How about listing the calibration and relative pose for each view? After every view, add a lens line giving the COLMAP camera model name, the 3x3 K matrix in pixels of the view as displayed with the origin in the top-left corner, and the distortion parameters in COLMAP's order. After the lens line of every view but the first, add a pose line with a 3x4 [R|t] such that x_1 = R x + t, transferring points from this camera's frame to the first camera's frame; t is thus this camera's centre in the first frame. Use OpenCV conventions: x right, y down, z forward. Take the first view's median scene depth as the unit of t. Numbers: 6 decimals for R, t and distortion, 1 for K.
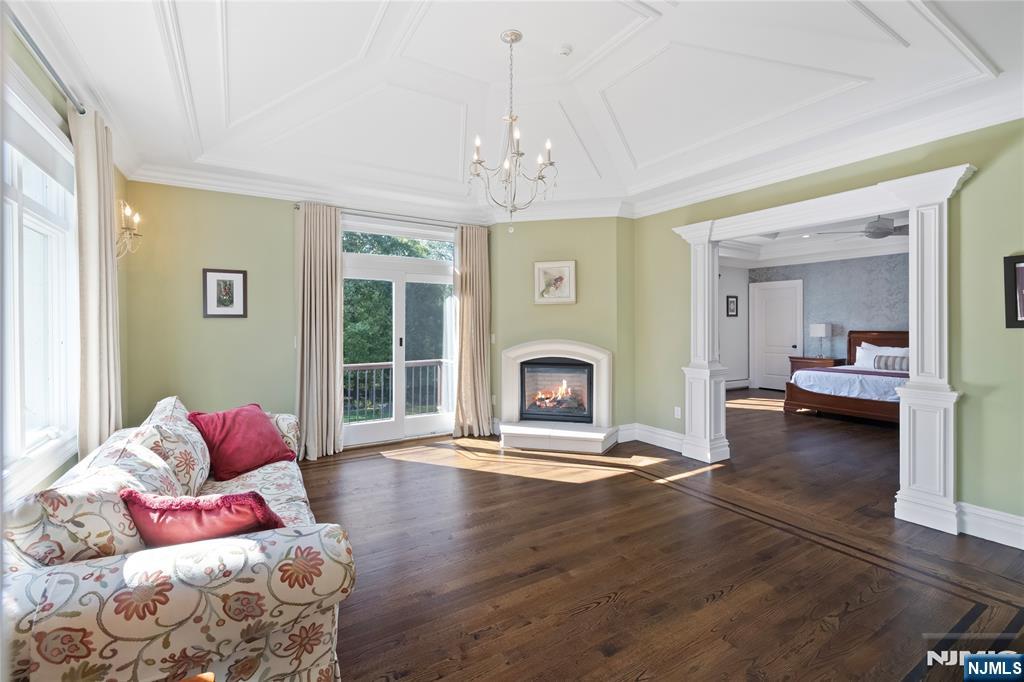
lens RADIAL K [[445.0, 0, 510.4], [0, 445.0, 333.5], [0, 0, 1]] dist [0.001193, -0.000626]
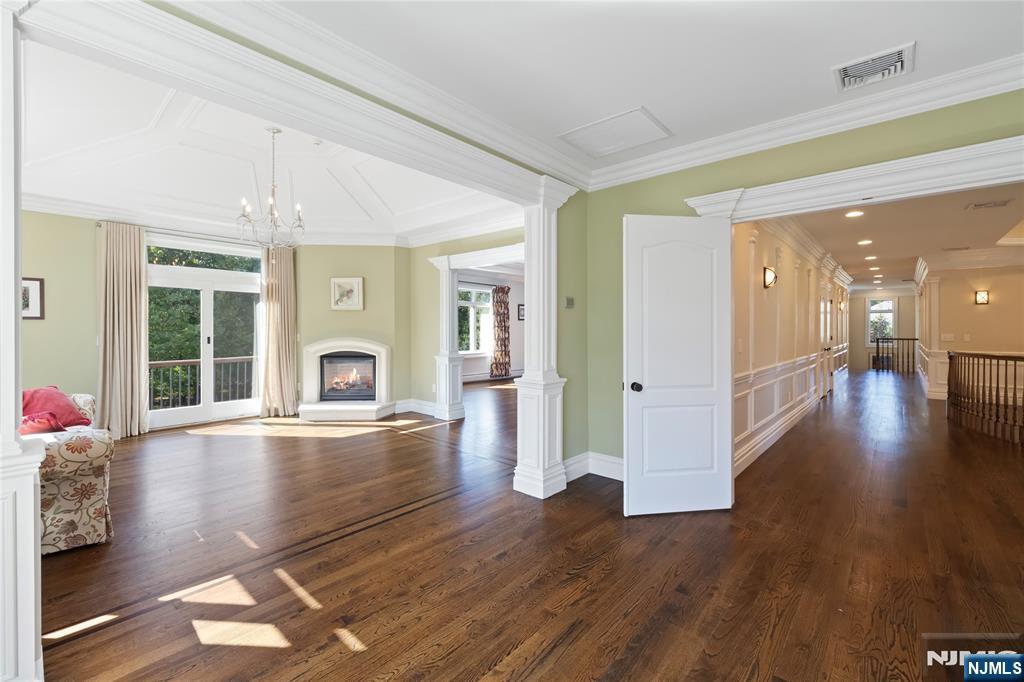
lens RADIAL K [[445.0, 0, 534.0], [0, 445.0, 336.2], [0, 0, 1]] dist [0.001193, -0.000626]
pose [[0.955896, -0.004967, 0.293665, 0.245418], [0.004540, 0.999987, 0.002138, 0.009522], [-0.293672, -0.000710, 0.955906, -0.414177]]
